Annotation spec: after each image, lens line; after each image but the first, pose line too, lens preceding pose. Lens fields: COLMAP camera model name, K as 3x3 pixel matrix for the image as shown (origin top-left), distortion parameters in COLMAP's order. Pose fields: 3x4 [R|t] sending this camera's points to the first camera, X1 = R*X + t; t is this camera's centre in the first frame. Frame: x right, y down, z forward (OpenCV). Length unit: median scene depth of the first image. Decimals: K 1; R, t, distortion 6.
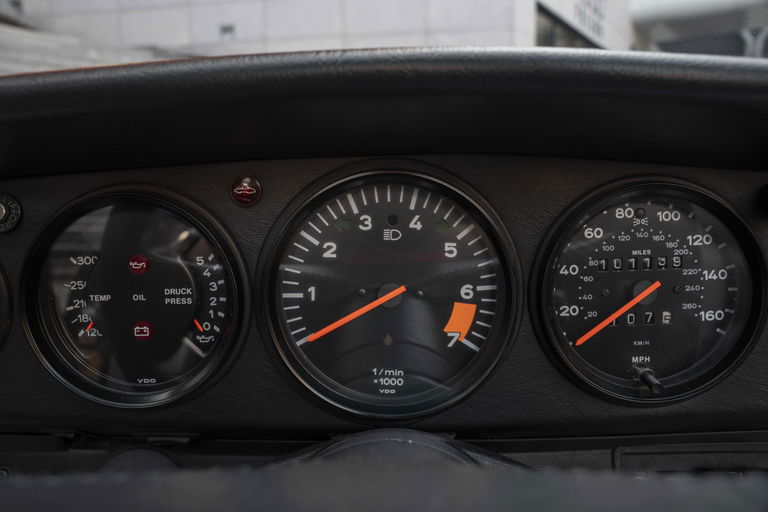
lens RADIAL K [[542.2, 0, 387.2], [0, 542.2, 243.2], [0, 0, 1]] dist [-0.114884, 0.000957]
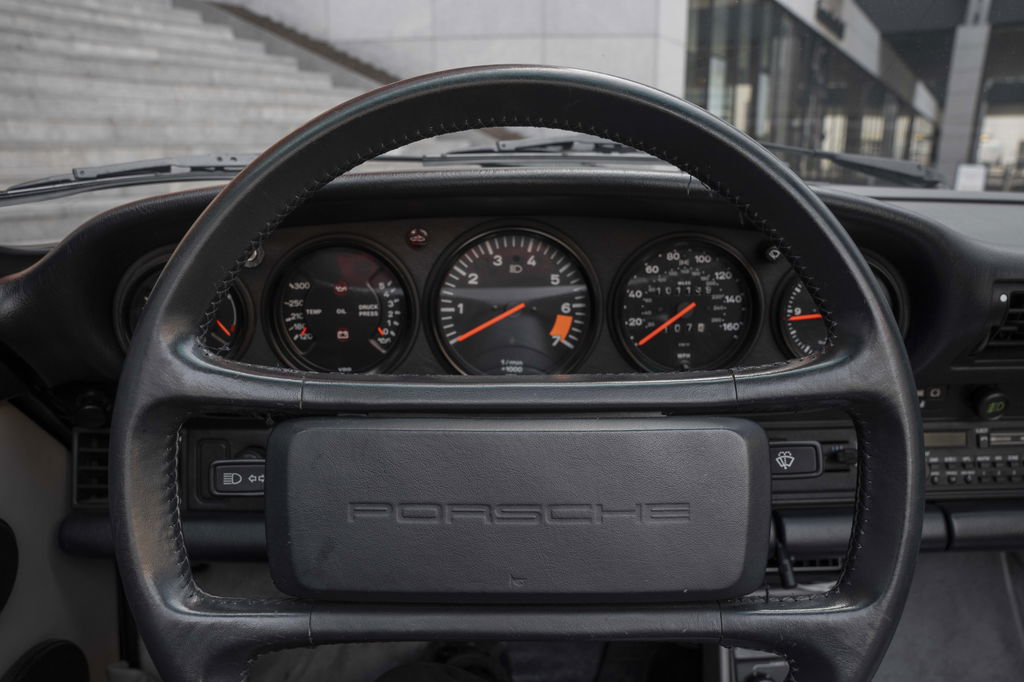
lens RADIAL K [[715.1, 0, 521.2], [0, 715.1, 338.6], [0, 0, 1]] dist [-0.153558, 0.101158]
pose [[0.998900, 0.004936, 0.046621, -0.065990], [-0.010054, 0.993858, 0.110203, -0.041555], [-0.045790, -0.110551, 0.992815, -0.955261]]
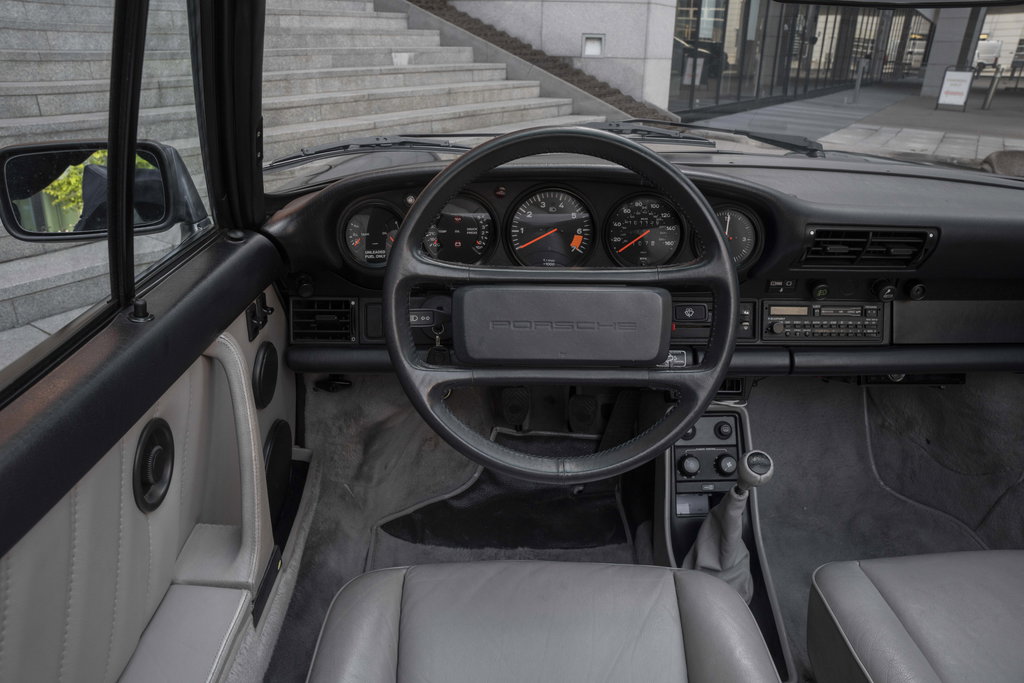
lens RADIAL K [[715.1, 0, 512.3], [0, 715.1, 347.8], [0, 0, 1]] dist [-0.153558, 0.101158]
pose [[0.998299, 0.010129, 0.057411, -0.391258], [-0.025307, 0.962457, 0.270252, -0.306067], [-0.052518, -0.271246, 0.961076, -2.601830]]
